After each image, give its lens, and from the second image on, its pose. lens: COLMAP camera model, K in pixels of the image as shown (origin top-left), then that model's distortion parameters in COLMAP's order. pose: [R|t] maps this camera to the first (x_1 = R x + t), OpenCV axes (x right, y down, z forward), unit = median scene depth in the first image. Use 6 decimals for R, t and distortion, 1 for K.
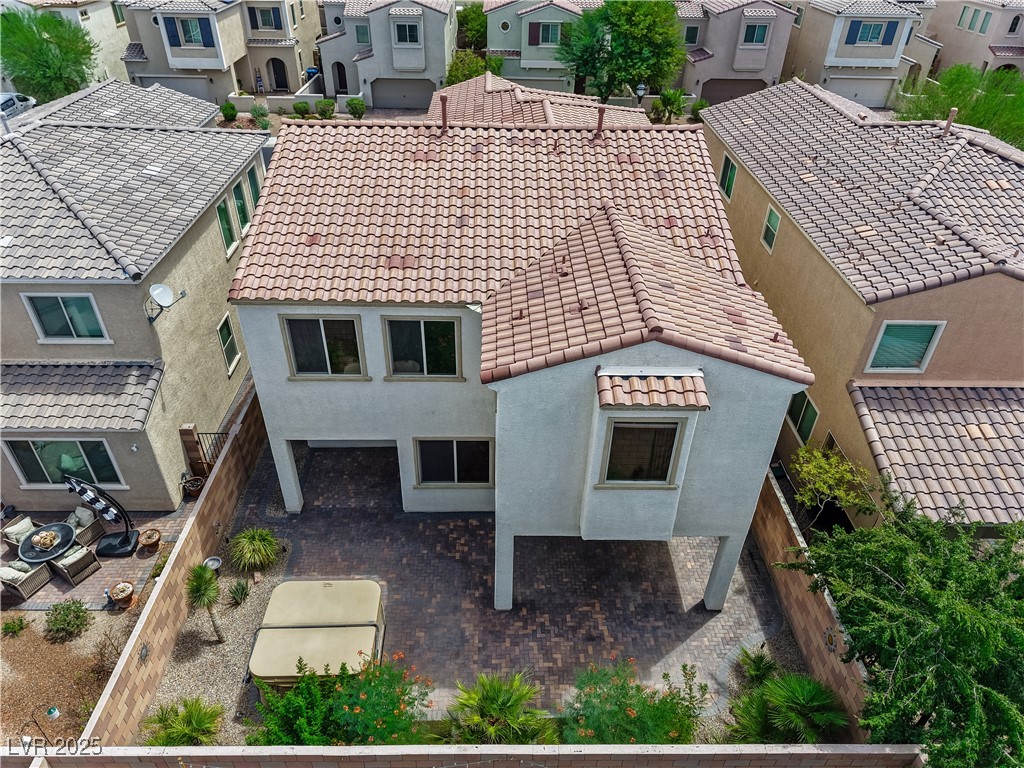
lens RADIAL K [[687.8, 0, 511.9], [0, 687.8, 380.3], [0, 0, 1]] dist [0.018183, 0.000385]
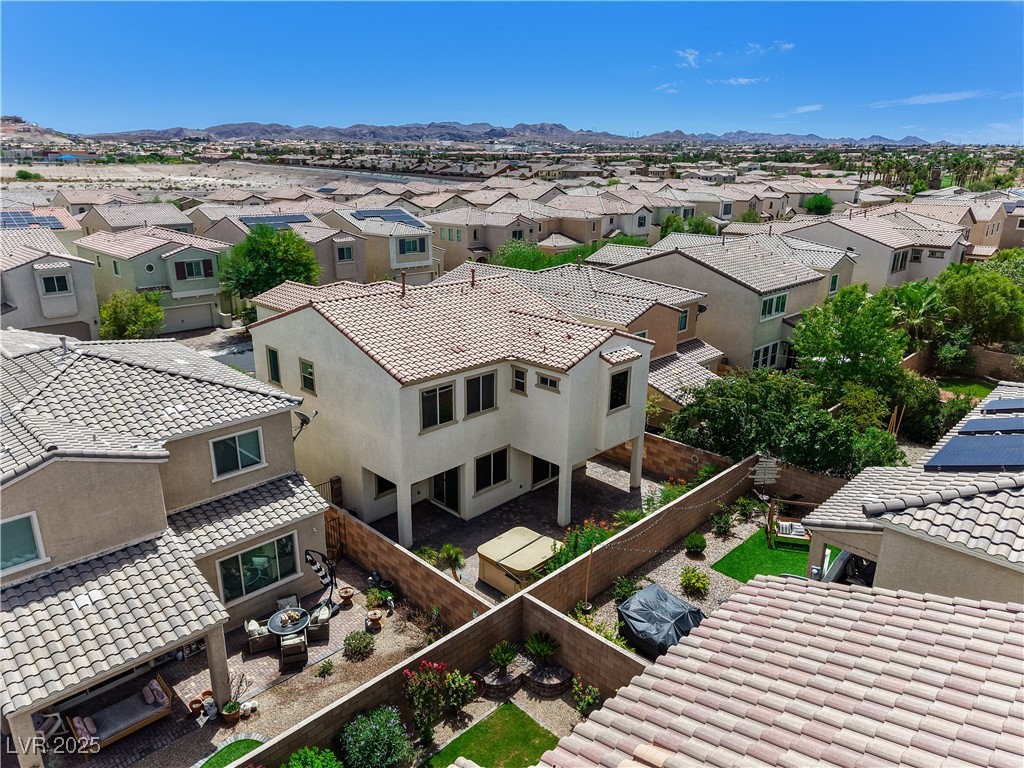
lens RADIAL K [[687.8, 0, 510.5], [0, 687.8, 387.4], [0, 0, 1]] dist [0.018183, 0.000385]
pose [[0.712099, -0.225774, 0.664787, -1.122393], [0.412380, 0.900835, -0.135789, 0.188279], [-0.568206, 0.370840, 0.734588, -0.295633]]
